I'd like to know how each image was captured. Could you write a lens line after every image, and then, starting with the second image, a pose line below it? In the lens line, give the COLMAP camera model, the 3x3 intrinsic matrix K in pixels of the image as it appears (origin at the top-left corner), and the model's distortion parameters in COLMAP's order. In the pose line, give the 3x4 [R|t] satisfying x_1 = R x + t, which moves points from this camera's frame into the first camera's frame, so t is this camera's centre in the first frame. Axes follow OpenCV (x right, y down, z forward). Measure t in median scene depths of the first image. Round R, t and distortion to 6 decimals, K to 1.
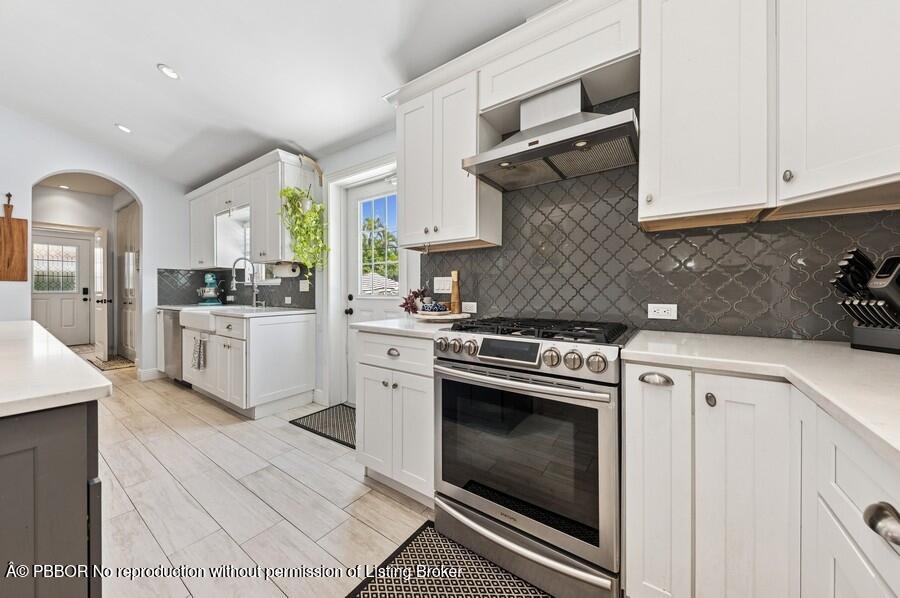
lens RADIAL K [[319.2, 0, 447.4], [0, 319.2, 293.5], [0, 0, 1]] dist [-0.001400, -0.000322]
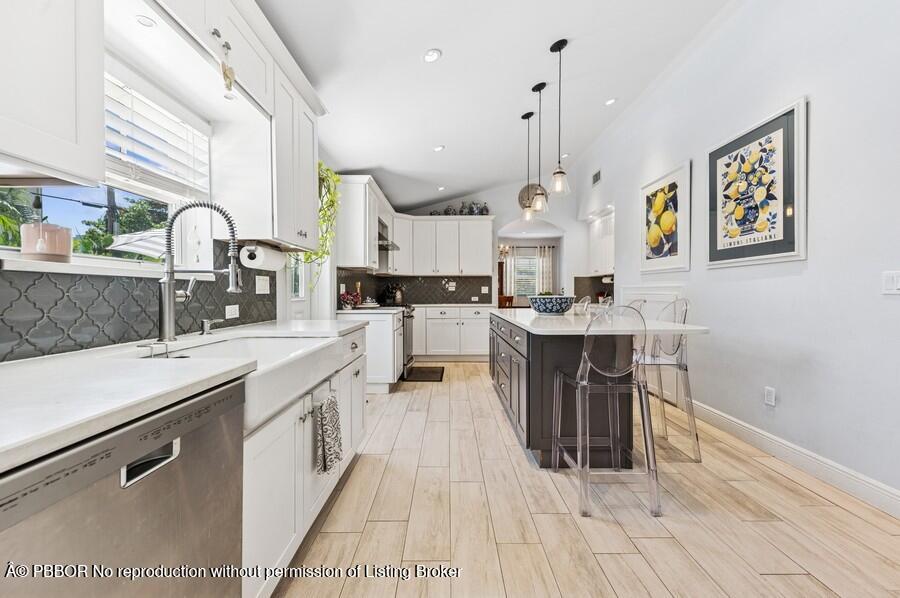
lens RADIAL K [[387.4, 0, 448.9], [0, 387.4, 297.1], [0, 0, 1]] dist [0.000013, 0.000000]
pose [[-0.585976, -0.001121, 0.810328, -1.090661], [0.010951, 0.999897, 0.009302, -0.003698], [-0.810255, 0.014324, -0.585903, 0.969826]]
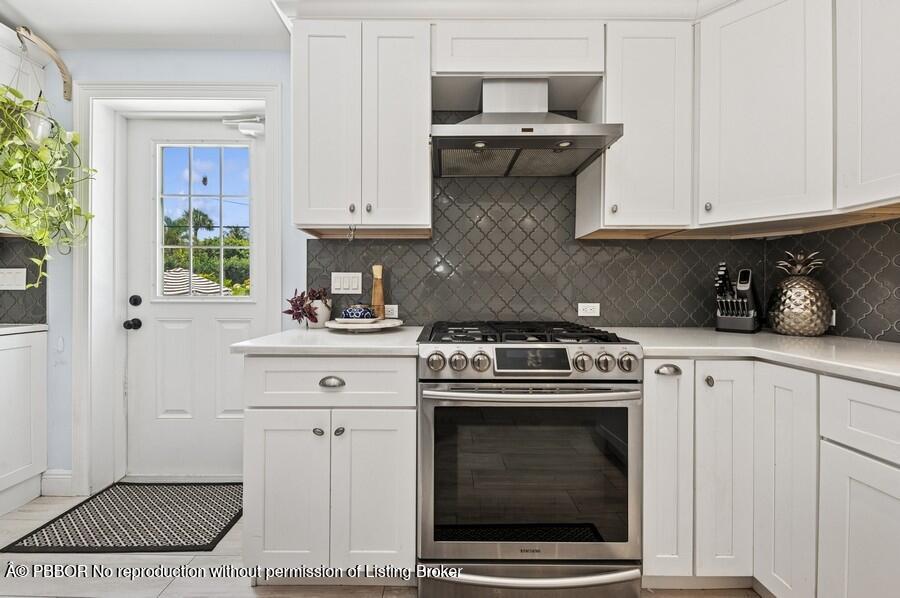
lens RADIAL K [[335.1, 0, 451.8], [0, 335.1, 293.5], [0, 0, 1]] dist [0.000952, -0.002399]
pose [[0.811411, 0.000259, 0.584475, -0.373954], [0.000556, 0.999999, -0.001216, -0.000684], [-0.584475, 0.001312, 0.811410, 0.277832]]
